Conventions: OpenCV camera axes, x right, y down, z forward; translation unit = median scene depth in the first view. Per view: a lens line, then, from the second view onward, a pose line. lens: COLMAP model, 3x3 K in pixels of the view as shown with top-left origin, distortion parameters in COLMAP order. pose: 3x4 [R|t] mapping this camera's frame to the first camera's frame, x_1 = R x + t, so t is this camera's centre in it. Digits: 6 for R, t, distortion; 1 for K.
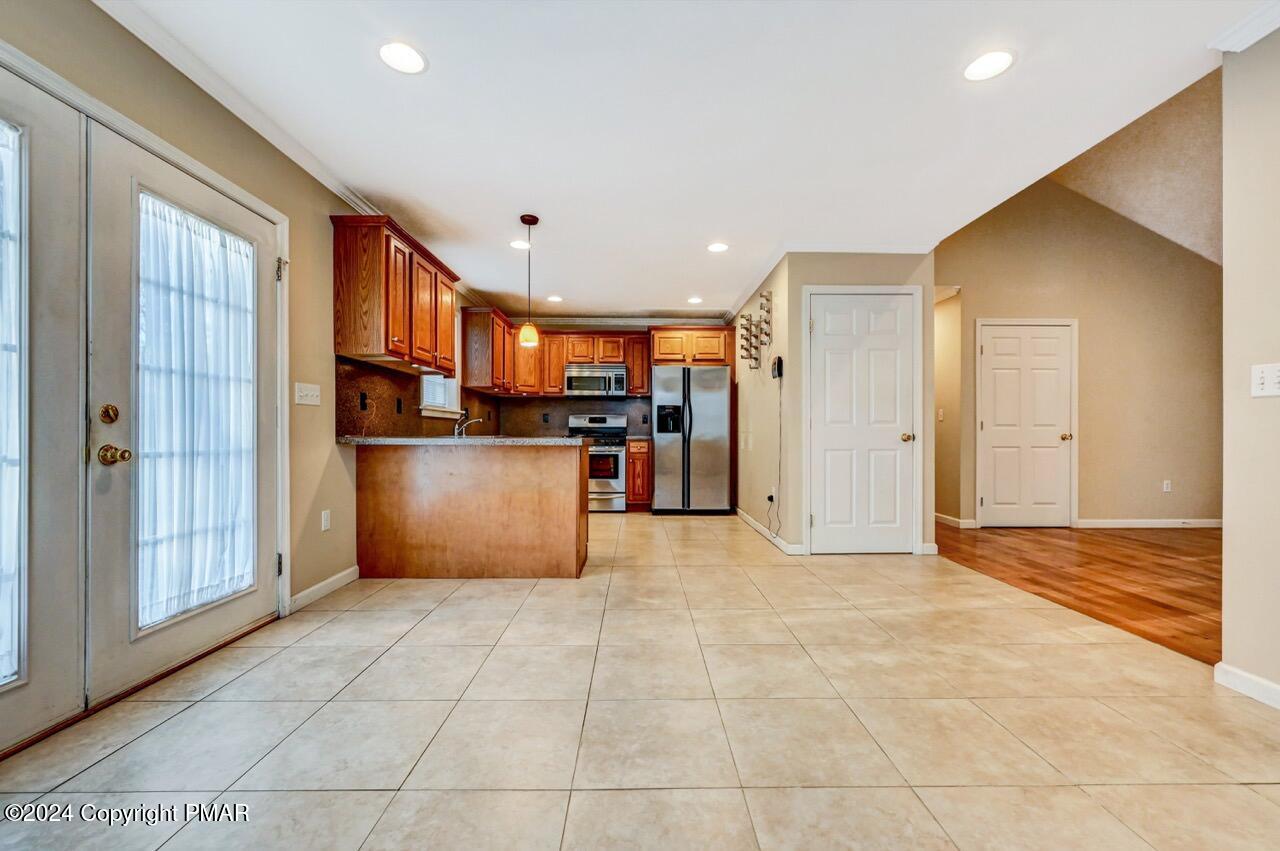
lens RADIAL K [[508.6, 0, 644.4], [0, 508.6, 431.7], [0, 0, 1]] dist [-0.001154, 0.000164]
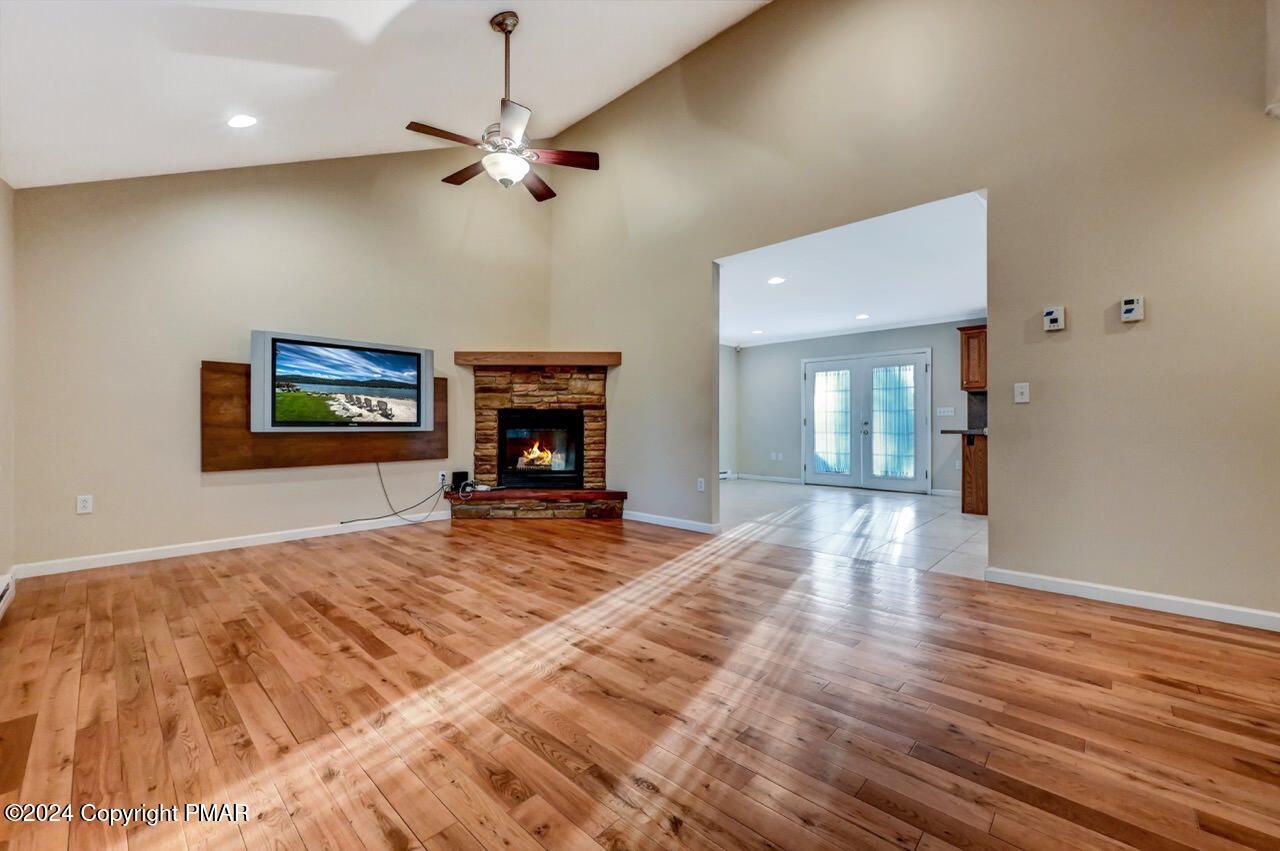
lens RADIAL K [[507.2, 0, 644.7], [0, 507.2, 426.2], [0, 0, 1]] dist [0.000607, 0.000117]
pose [[-0.690727, -0.003432, -0.723108, 1.013287], [0.000554, 0.999986, -0.005275, 0.004704], [0.723115, -0.004044, -0.690715, 0.779413]]
